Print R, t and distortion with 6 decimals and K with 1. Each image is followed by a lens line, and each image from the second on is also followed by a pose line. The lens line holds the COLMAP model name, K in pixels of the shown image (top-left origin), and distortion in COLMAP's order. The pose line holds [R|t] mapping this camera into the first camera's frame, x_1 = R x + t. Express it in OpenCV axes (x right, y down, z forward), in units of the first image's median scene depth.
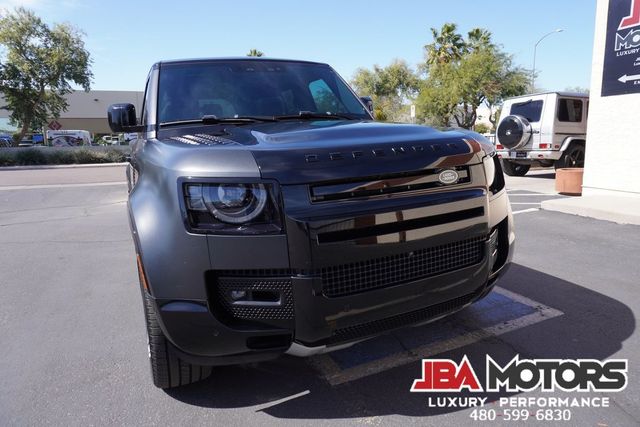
lens RADIAL K [[424.9, 0, 319.7], [0, 424.9, 211.9], [0, 0, 1]] dist [-0.043265, 0.024530]
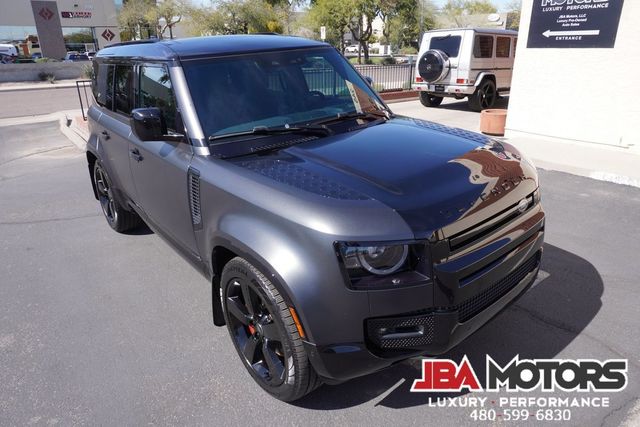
lens RADIAL K [[424.9, 0, 319.2], [0, 424.9, 210.4], [0, 0, 1]] dist [-0.043265, 0.024530]
pose [[0.967233, -0.086161, 0.238823, -0.160420], [0.036897, 0.978372, 0.203535, -0.097217], [-0.251195, -0.188054, 0.949493, -0.002994]]
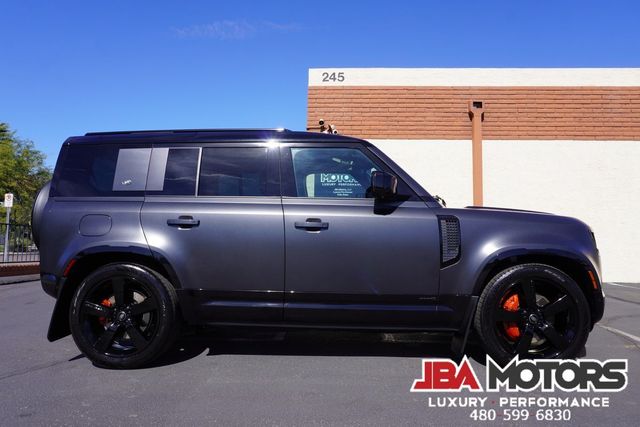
lens RADIAL K [[424.9, 0, 322.2], [0, 424.9, 213.8], [0, 0, 1]] dist [-0.043265, 0.024530]
pose [[0.432042, 0.099048, 0.896398, -0.684585], [0.123523, 0.978084, -0.167609, 0.005461], [-0.893354, 0.183140, 0.410339, 0.329585]]
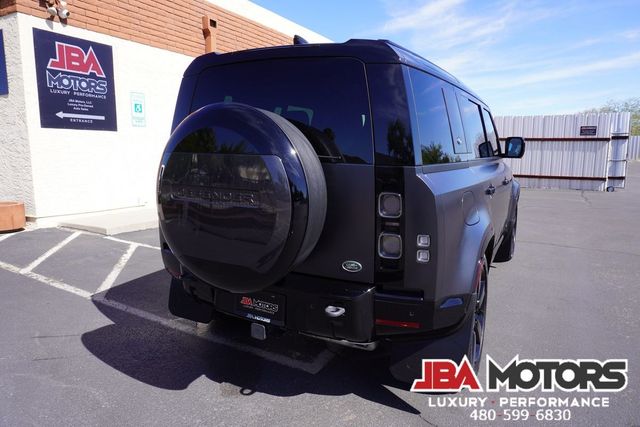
lens RADIAL K [[424.9, 0, 318.8], [0, 424.9, 213.7], [0, 0, 1]] dist [-0.043265, 0.024530]
pose [[-0.614836, -0.083584, 0.784214, -0.544217], [0.149534, 0.963975, 0.219981, -0.191325], [-0.774349, 0.252519, -0.580187, 1.089974]]
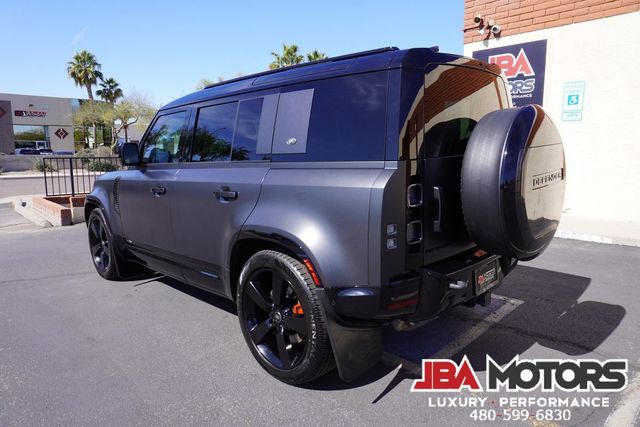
lens RADIAL K [[424.9, 0, 318.5], [0, 424.9, 211.1], [0, 0, 1]] dist [-0.043265, 0.024530]
pose [[0.931266, -0.031674, 0.362960, -0.224157], [0.042107, 0.998895, -0.020867, -0.023211], [-0.361898, 0.034716, 0.931571, -0.025398]]
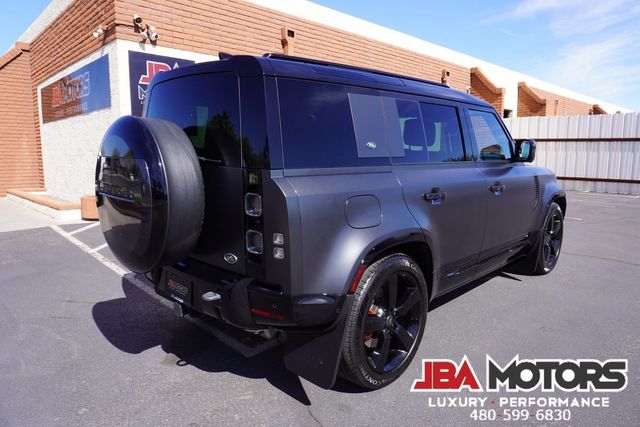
lens RADIAL K [[424.9, 0, 318.1], [0, 424.9, 212.9], [0, 0, 1]] dist [-0.043265, 0.024530]
pose [[-0.367108, -0.100006, 0.924787, -0.663025], [0.164496, 0.971554, 0.170363, -0.166150], [-0.915518, 0.214665, -0.340214, 0.945603]]
